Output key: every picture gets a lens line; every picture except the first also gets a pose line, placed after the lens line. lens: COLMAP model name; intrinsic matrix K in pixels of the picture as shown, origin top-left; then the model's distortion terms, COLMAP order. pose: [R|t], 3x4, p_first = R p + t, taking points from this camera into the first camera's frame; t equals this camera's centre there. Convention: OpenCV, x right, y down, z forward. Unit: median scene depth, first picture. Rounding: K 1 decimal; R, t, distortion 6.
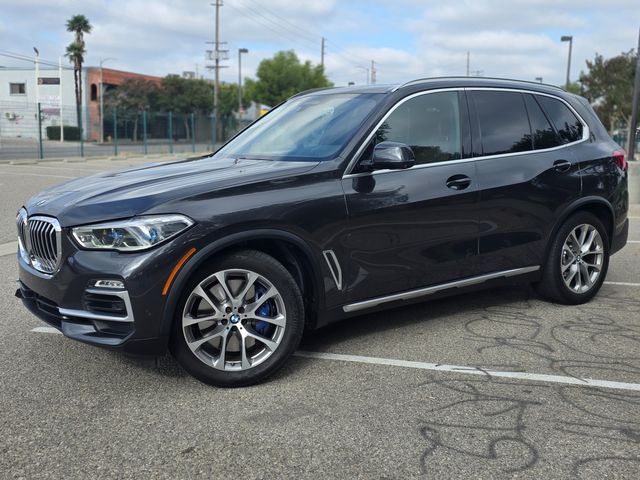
lens RADIAL K [[666.7, 0, 317.9], [0, 666.7, 230.5], [0, 0, 1]] dist [0.130732, -0.206468]
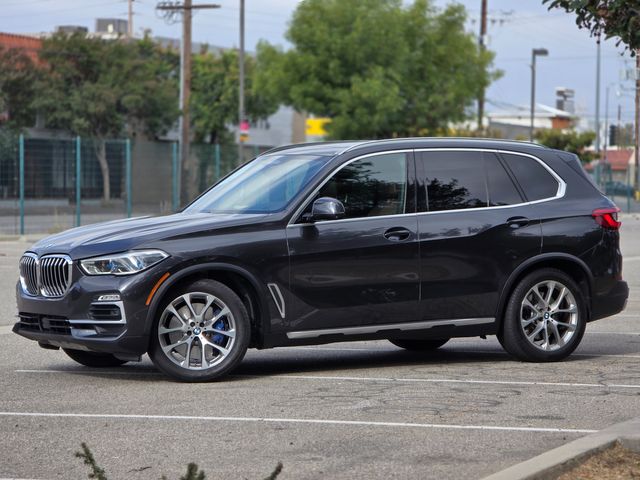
lens RADIAL K [[2120.1, 0, 320.0], [0, 2120.1, 240.0], [0, 0, 1]] dist [0.254758, 2.878397]
pose [[0.996470, -0.000503, -0.083952, 0.428759], [-0.009251, 0.993234, -0.115758, 0.399475], [0.083442, 0.116126, 0.989723, -2.874655]]
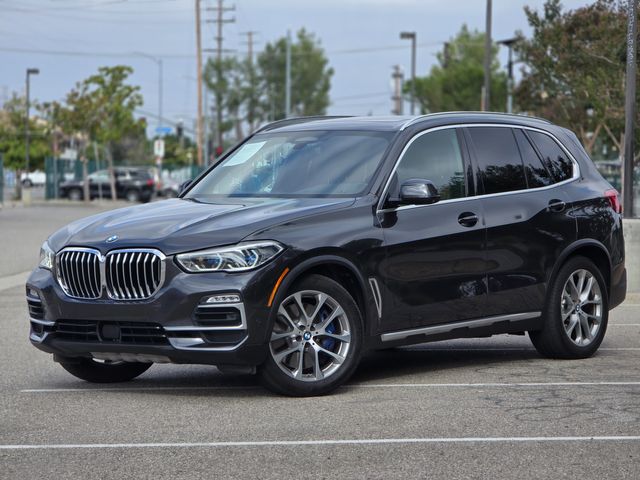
lens RADIAL K [[2120.1, 0, 320.0], [0, 2120.1, 240.0], [0, 0, 1]] dist [0.254758, 2.878397]
pose [[0.960081, -0.013297, 0.279407, -1.004282], [0.044084, 0.993579, -0.104196, 0.315540], [-0.276228, 0.112354, 0.954502, -2.215969]]
